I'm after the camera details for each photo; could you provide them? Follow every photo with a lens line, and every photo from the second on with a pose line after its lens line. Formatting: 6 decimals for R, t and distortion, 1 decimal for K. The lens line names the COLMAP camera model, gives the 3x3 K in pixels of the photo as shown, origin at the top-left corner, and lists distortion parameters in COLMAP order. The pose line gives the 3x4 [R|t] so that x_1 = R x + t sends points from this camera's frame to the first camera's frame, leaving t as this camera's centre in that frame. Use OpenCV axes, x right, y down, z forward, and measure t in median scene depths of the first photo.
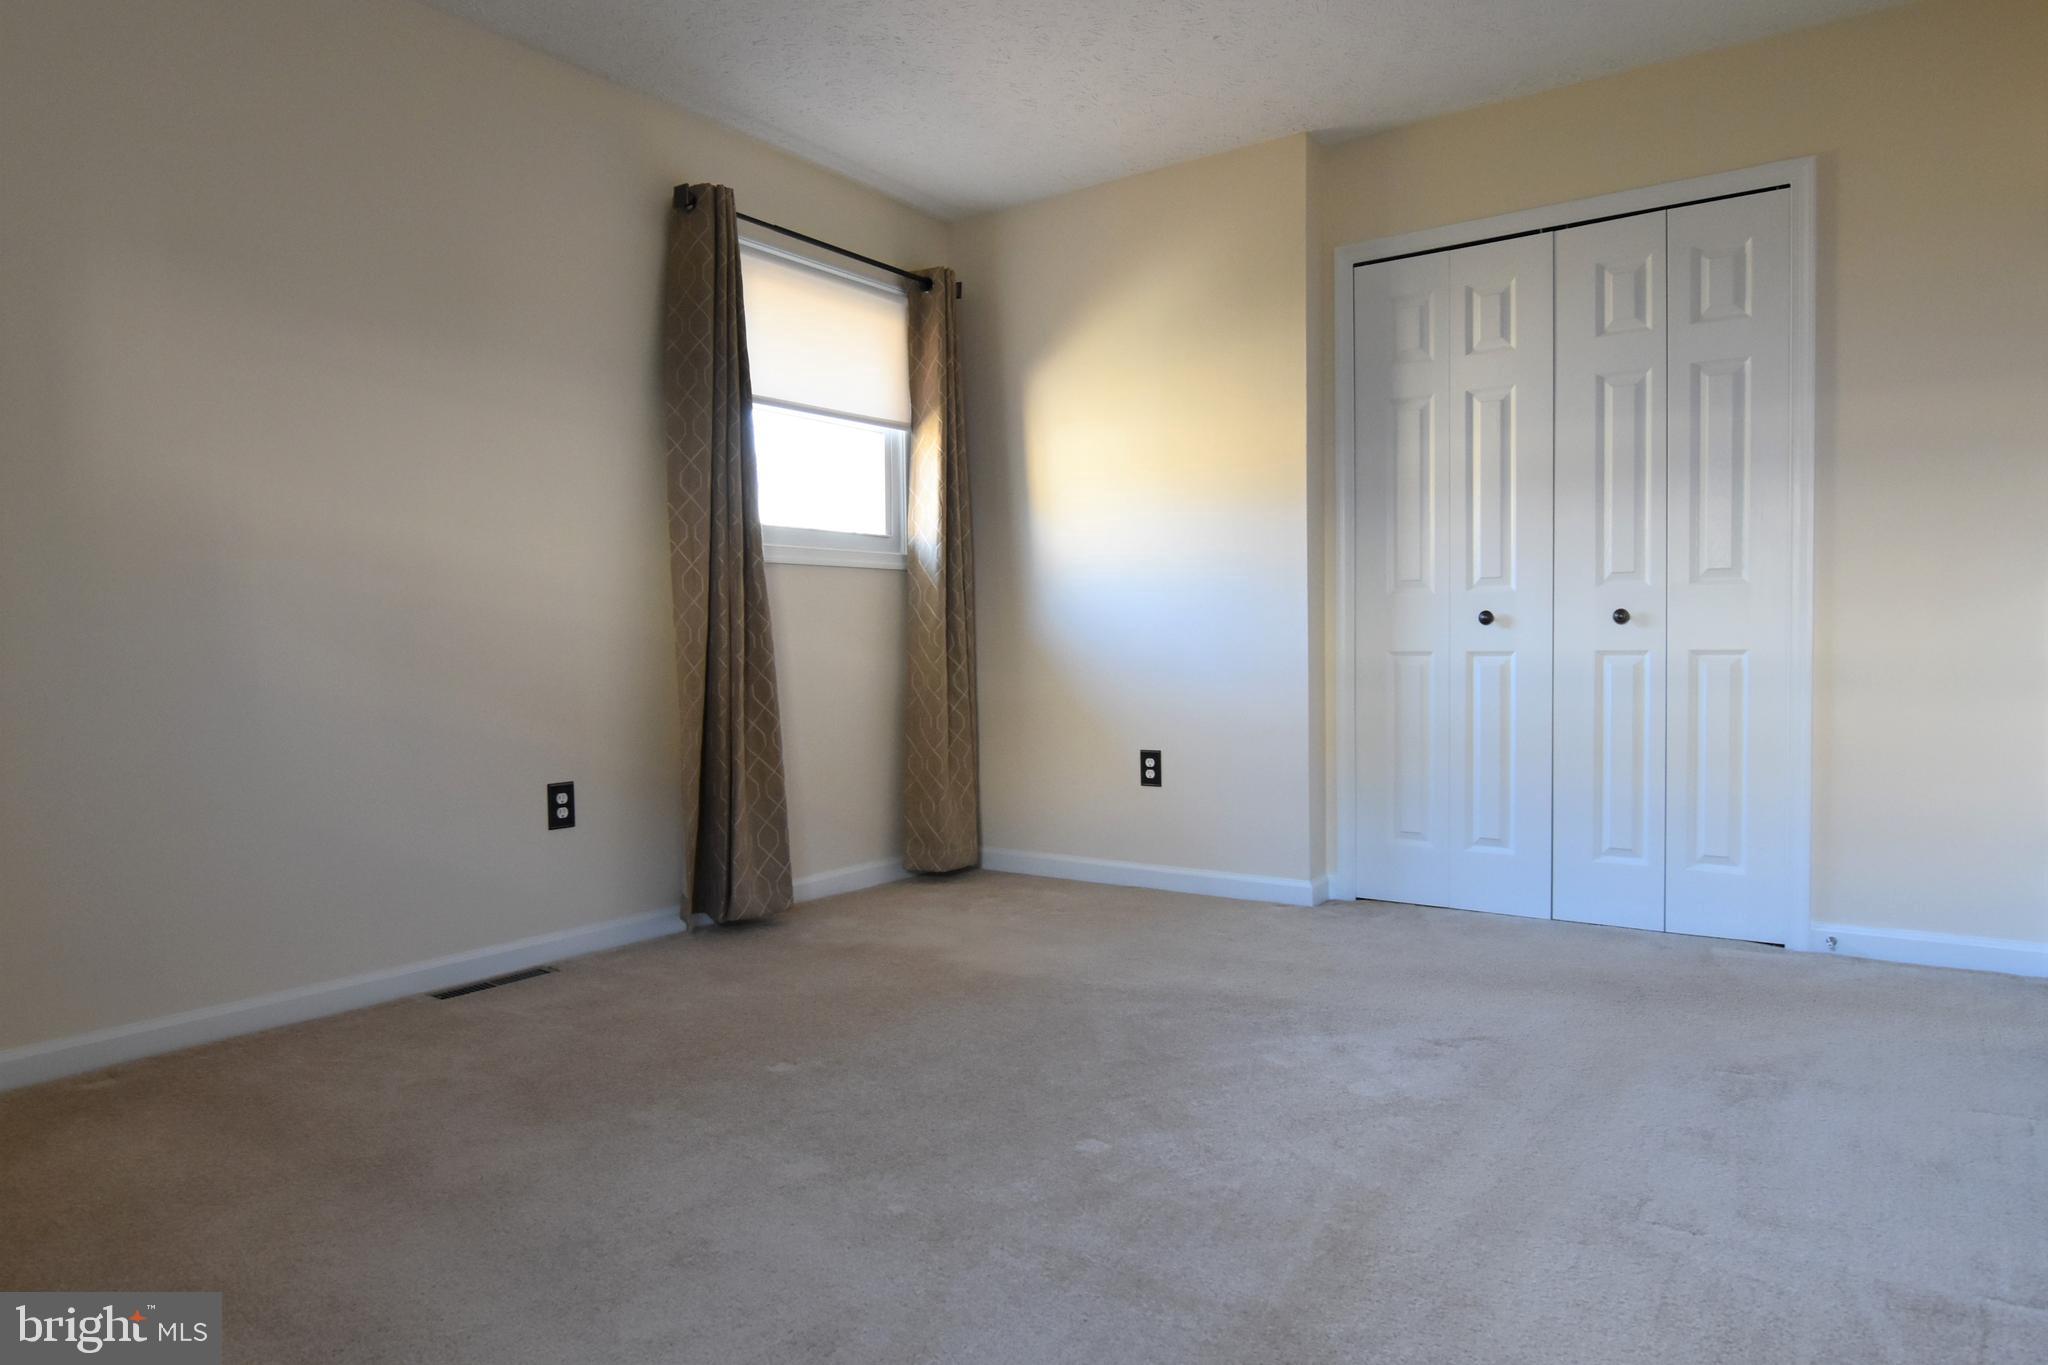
lens RADIAL K [[1303.1, 0, 1024.0], [0, 1303.1, 682.5], [0, 0, 1]] dist [-0.009236, -0.004395]
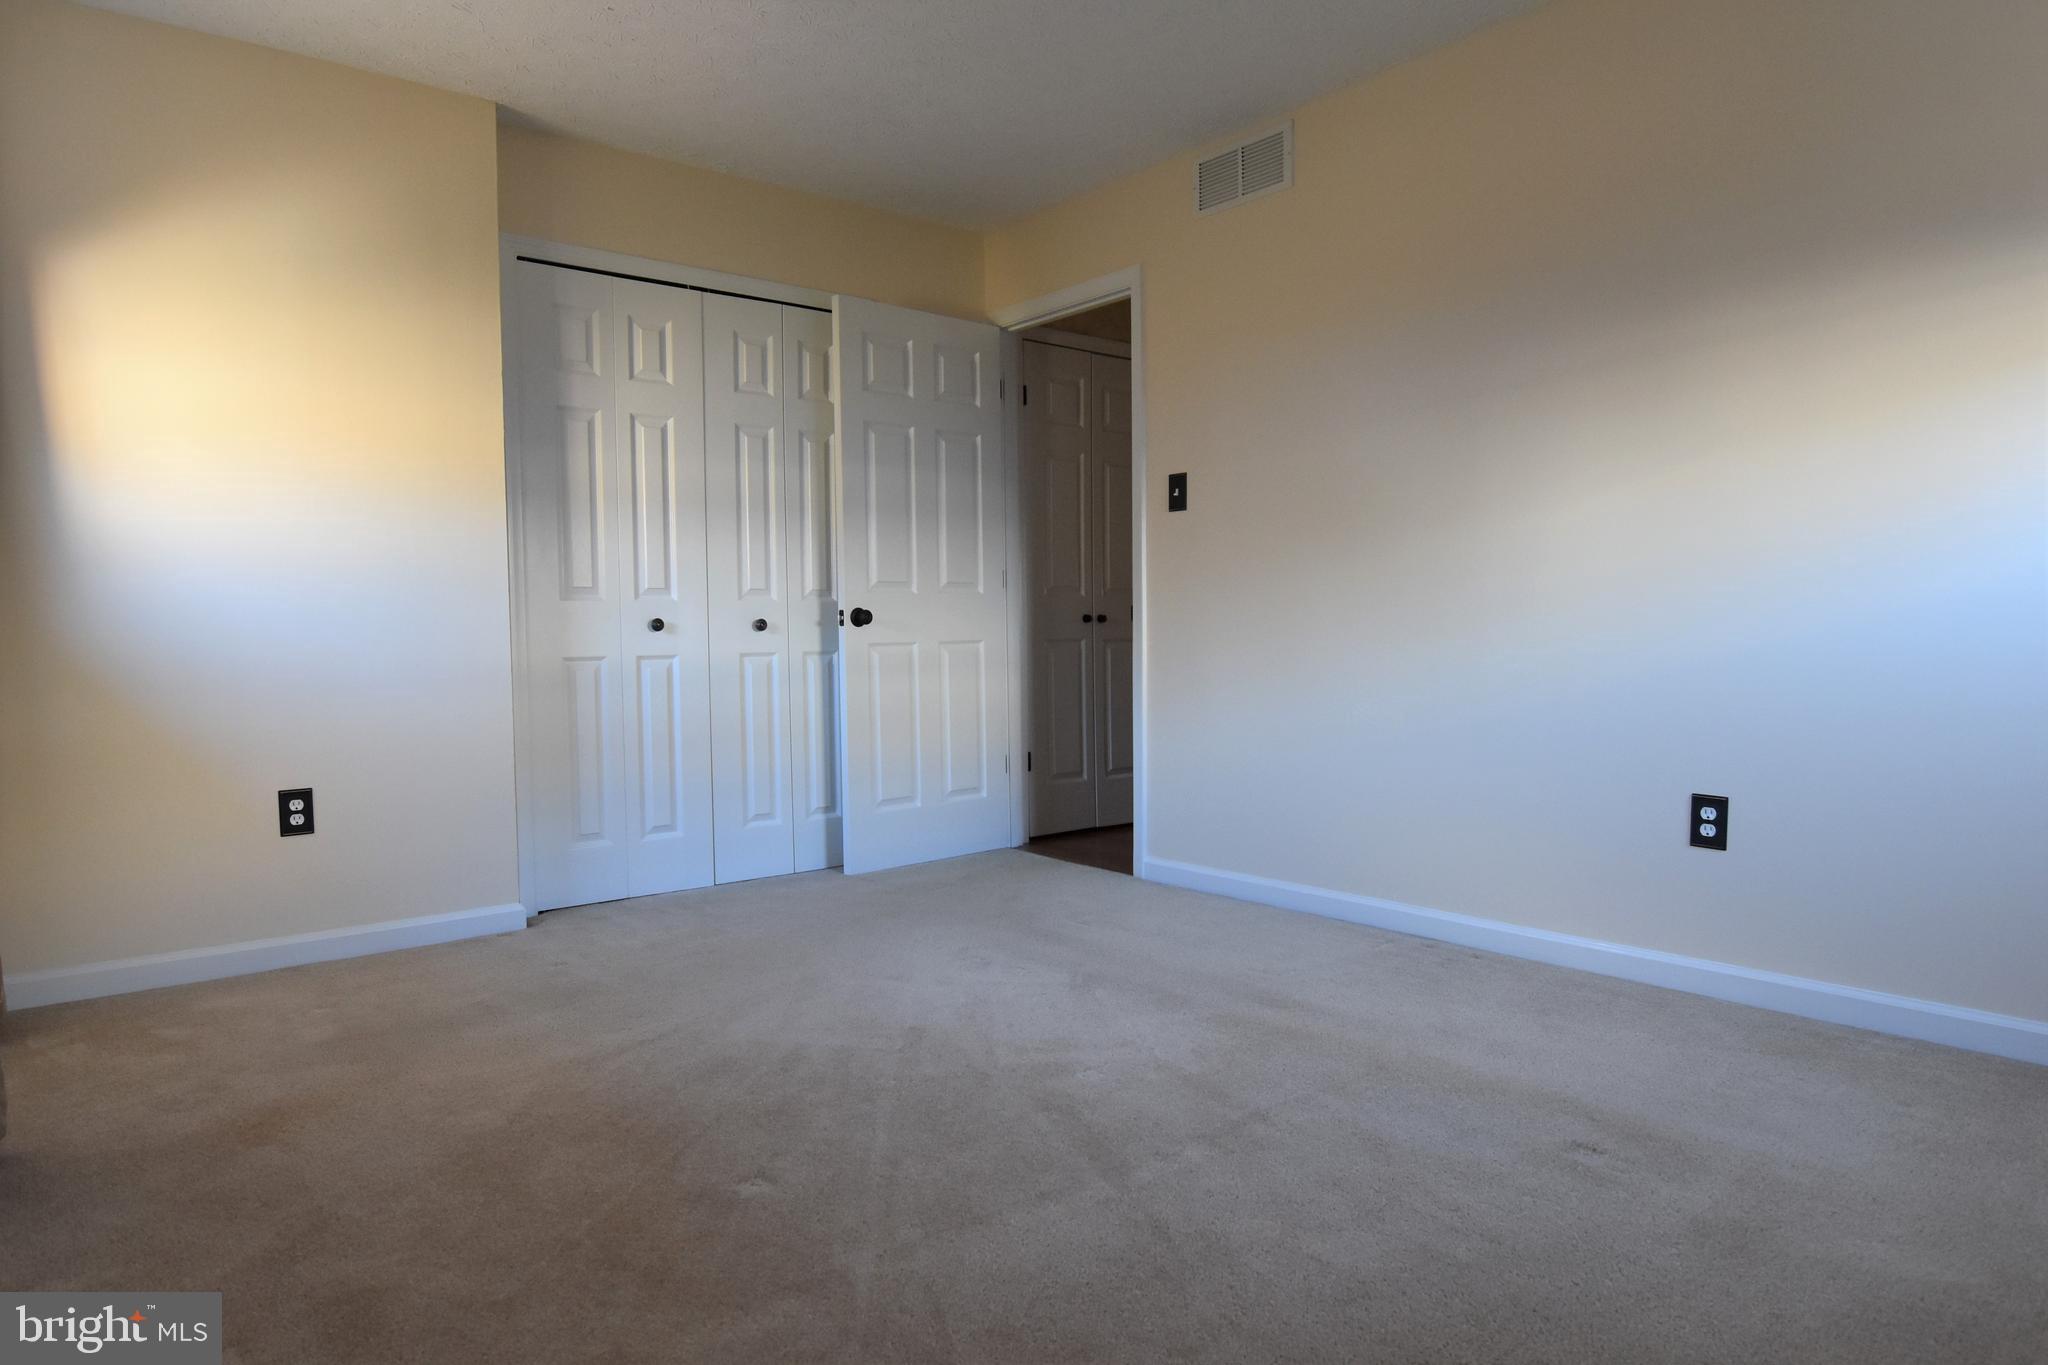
lens RADIAL K [[1230.3, 0, 1024.0], [0, 1230.3, 682.5], [0, 0, 1]] dist [-0.000120, -0.000867]
pose [[0.257151, -0.031242, 0.965866, -0.567270], [0.045063, 0.998778, 0.020309, -0.008250], [-0.965320, 0.038302, 0.258244, 0.435141]]
